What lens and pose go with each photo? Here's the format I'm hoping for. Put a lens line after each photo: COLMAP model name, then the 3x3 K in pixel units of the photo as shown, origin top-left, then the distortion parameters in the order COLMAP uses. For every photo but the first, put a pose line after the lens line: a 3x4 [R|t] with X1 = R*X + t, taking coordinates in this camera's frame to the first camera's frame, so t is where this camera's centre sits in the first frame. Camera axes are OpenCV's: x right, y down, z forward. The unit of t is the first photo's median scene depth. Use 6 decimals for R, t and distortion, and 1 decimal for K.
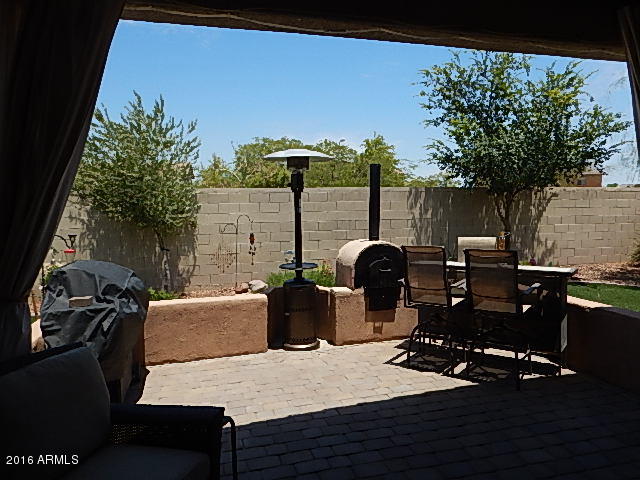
lens RADIAL K [[452.5, 0, 320.0], [0, 452.5, 240.0], [0, 0, 1]] dist [-0.000823, -0.000214]
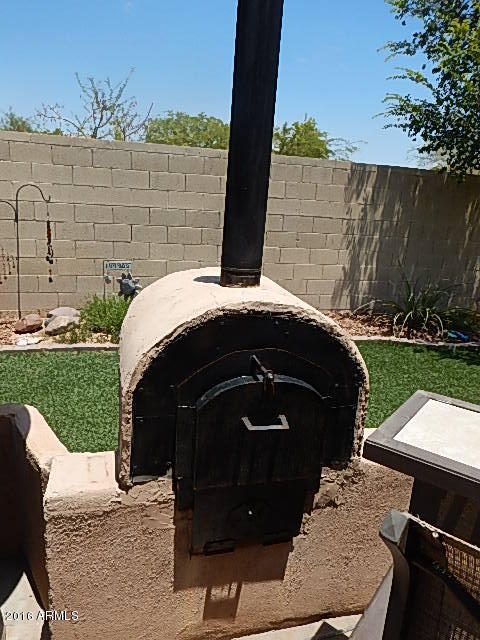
lens RADIAL K [[452.5, 0, 240.0], [0, 452.5, 320.0], [0, 0, 1]] dist [-0.000823, -0.000214]
pose [[0.997062, 0.075444, 0.013256, 0.064031], [-0.076596, 0.980286, 0.182131, -0.014322], [0.000746, -0.182611, 0.983185, 0.397387]]
